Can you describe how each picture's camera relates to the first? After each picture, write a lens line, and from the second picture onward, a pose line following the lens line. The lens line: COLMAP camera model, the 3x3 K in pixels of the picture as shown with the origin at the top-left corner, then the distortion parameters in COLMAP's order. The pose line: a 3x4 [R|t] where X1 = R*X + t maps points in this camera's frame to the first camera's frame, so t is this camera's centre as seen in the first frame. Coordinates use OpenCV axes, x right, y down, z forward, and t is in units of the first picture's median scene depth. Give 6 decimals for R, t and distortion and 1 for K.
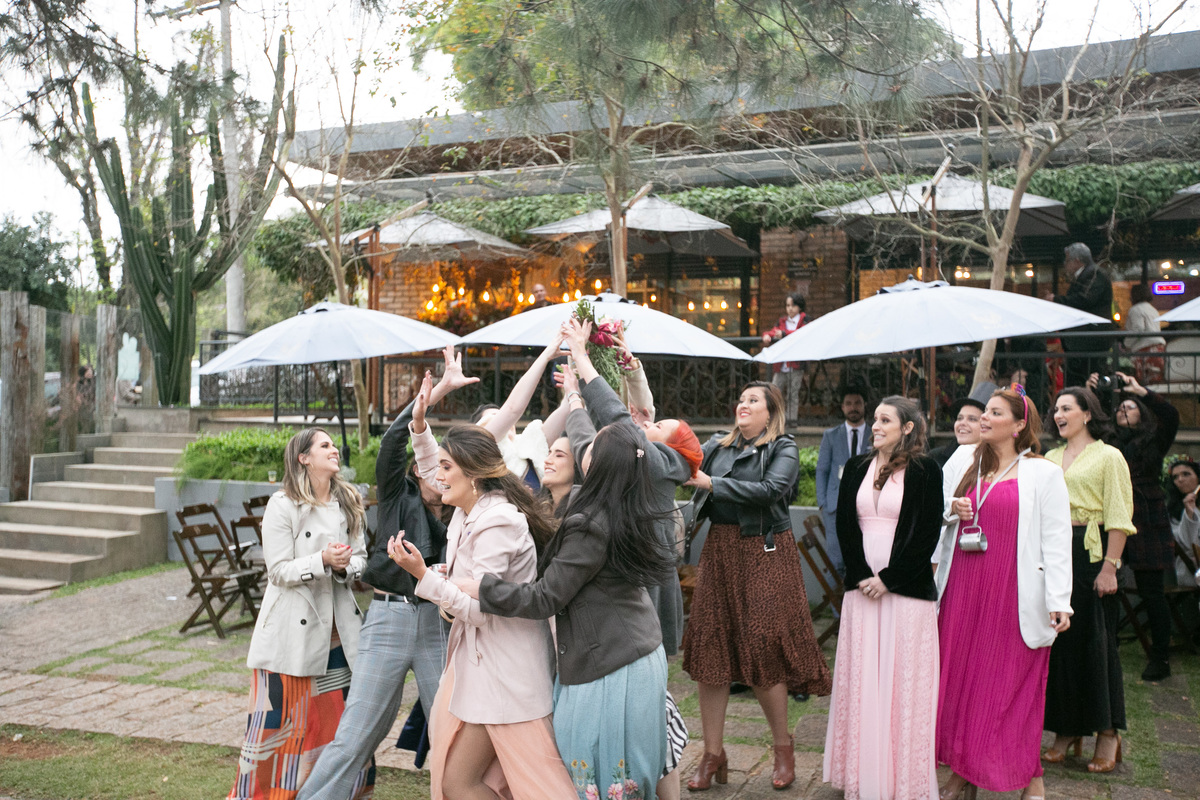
lens RADIAL K [[1127.9, 0, 603.0], [0, 1127.9, 376.2], [0, 0, 1]] dist [0.041563, -0.007340]
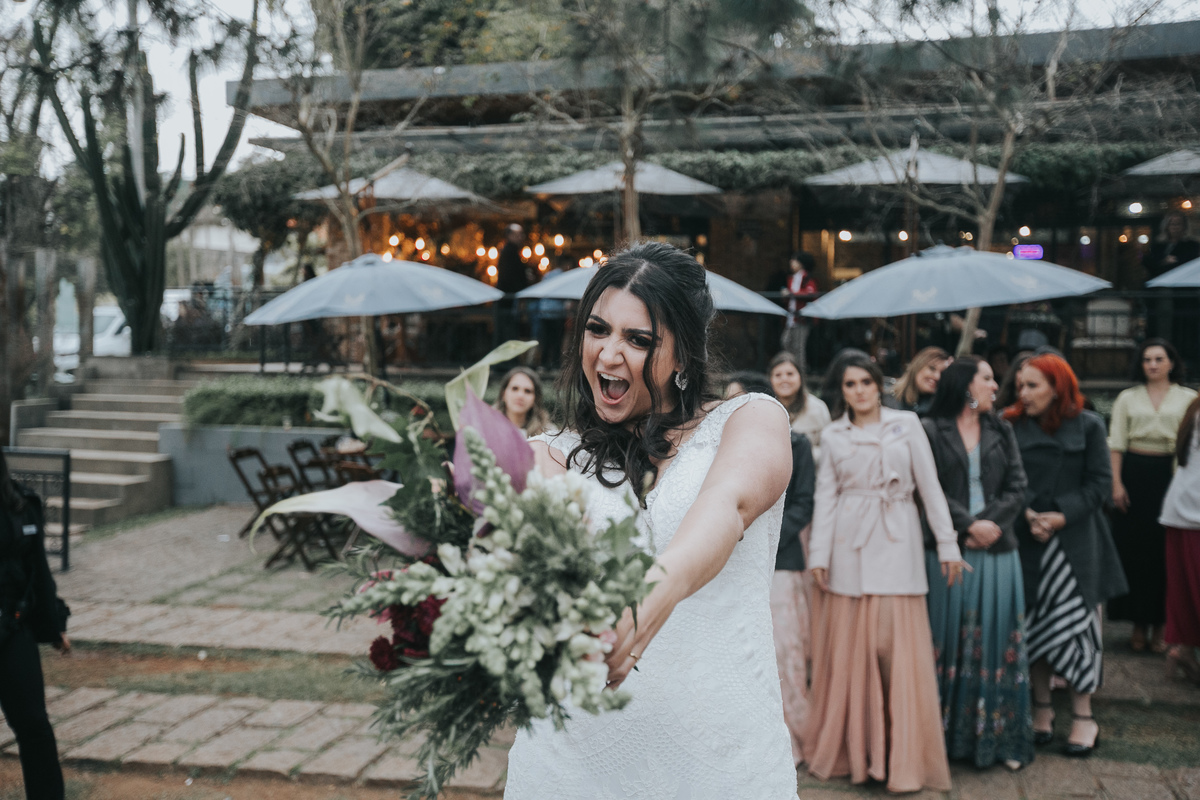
lens RADIAL K [[1127.9, 0, 603.0], [0, 1127.9, 376.2], [0, 0, 1]] dist [0.041563, -0.007340]
pose [[0.989096, 0.001407, 0.147267, -0.137443], [-0.007655, 0.999094, 0.041863, 0.000534], [-0.147075, -0.042534, 0.988210, -0.052390]]
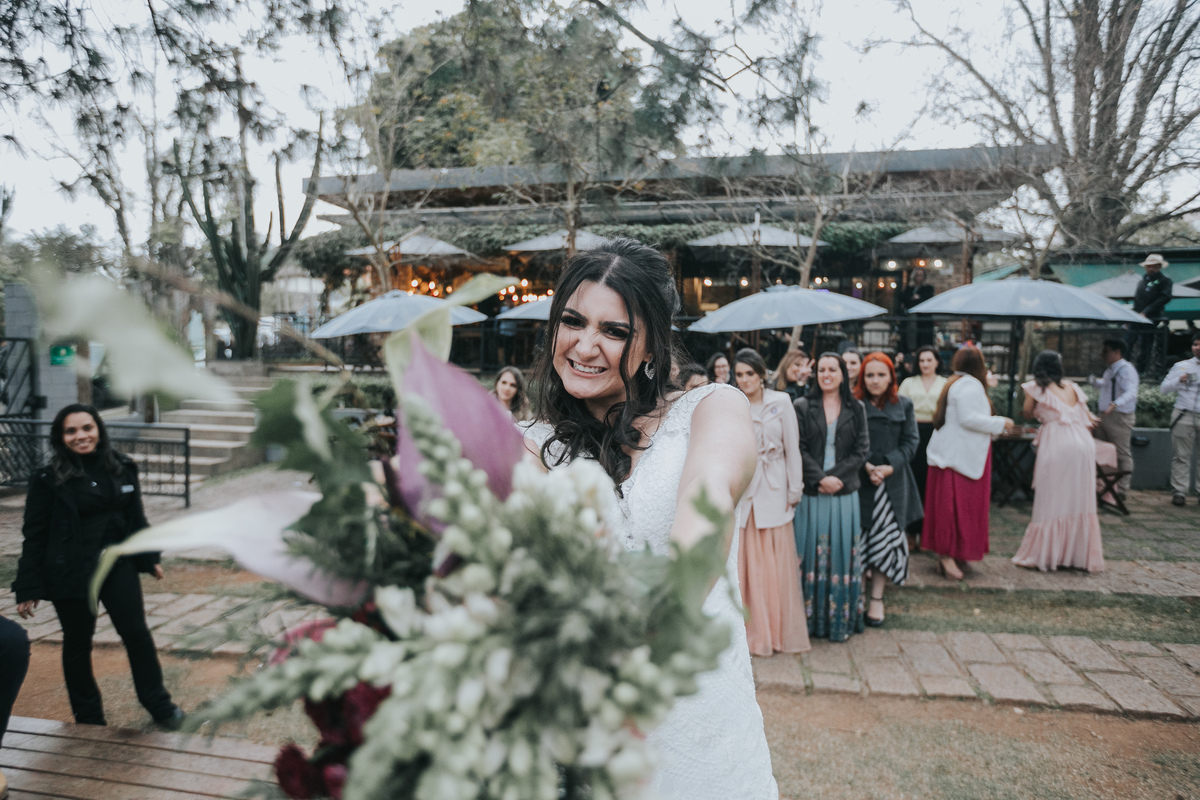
lens RADIAL K [[707.7, 0, 607.3], [0, 707.7, 380.1], [0, 0, 1]] dist [-0.022400, 0.000999]
pose [[0.974726, -0.006022, 0.223324, -0.132893], [-0.005690, 0.998643, 0.051764, 0.003340], [-0.223333, -0.051726, 0.973369, 0.000593]]
